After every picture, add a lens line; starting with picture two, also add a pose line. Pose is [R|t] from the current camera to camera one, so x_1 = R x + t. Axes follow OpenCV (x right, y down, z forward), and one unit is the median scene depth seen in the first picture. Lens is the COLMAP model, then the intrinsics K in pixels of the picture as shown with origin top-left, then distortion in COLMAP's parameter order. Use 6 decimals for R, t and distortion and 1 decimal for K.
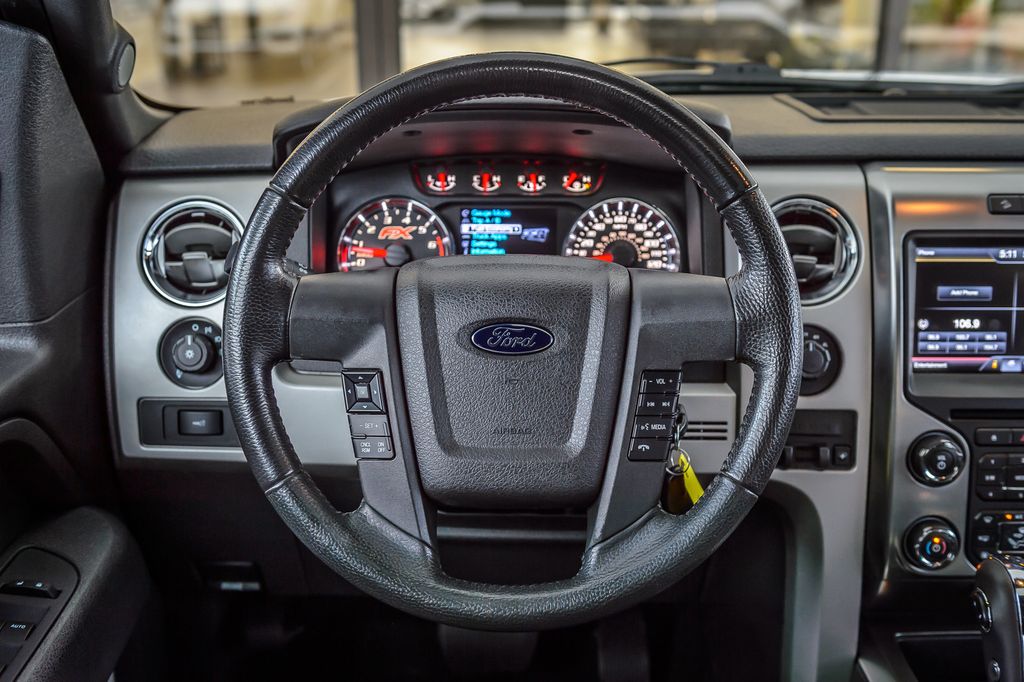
lens RADIAL K [[1126.0, 0, 512.0], [0, 1126.0, 341.0], [0, 0, 1]] dist [-0.010213, 0.008628]
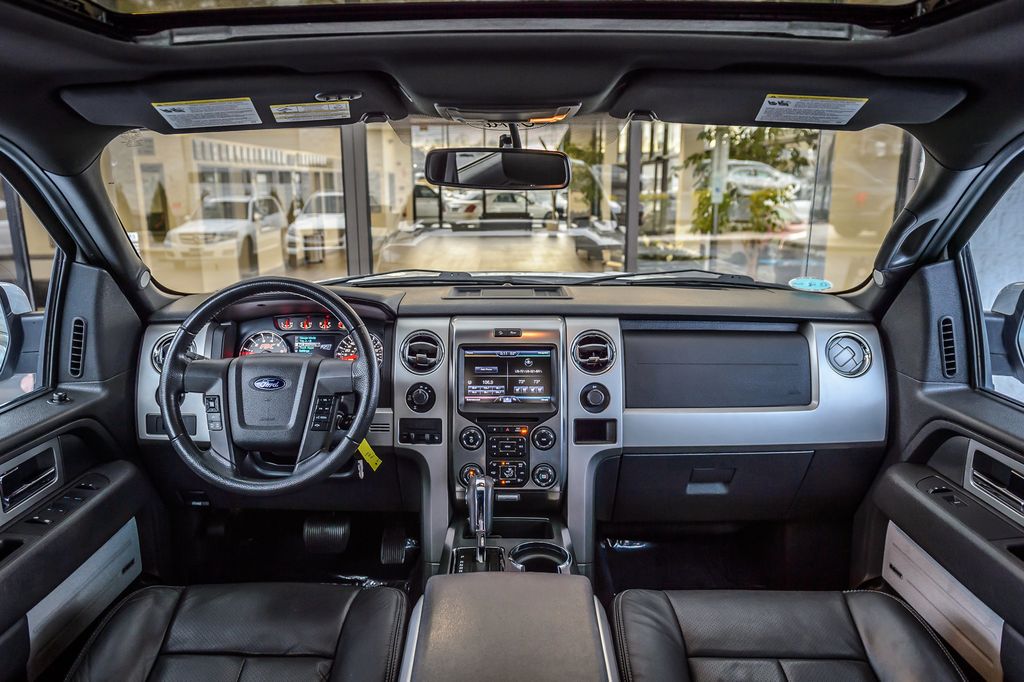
lens RADIAL K [[724.8, 0, 512.0], [0, 724.8, 341.0], [0, 0, 1]] dist [-0.002140, -0.001411]
pose [[0.999691, -0.002919, -0.024679, 0.500420], [-0.000082, 0.992685, -0.120732, 0.084833], [0.024851, 0.120696, 0.992378, -0.550462]]
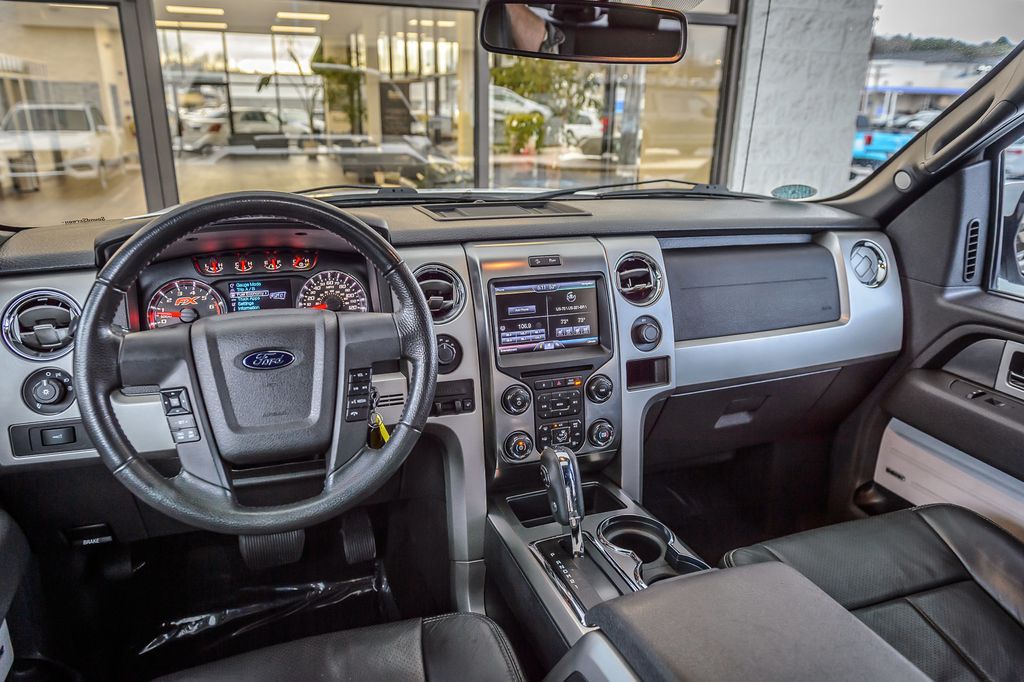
lens RADIAL K [[695.3, 0, 512.0], [0, 695.3, 341.0], [0, 0, 1]] dist [-0.003528, 0.003334]
pose [[0.940579, -0.096140, 0.325680, 0.005292], [0.099480, 0.995019, 0.006425, -0.000340], [-0.324675, 0.026355, 0.945458, -0.087239]]
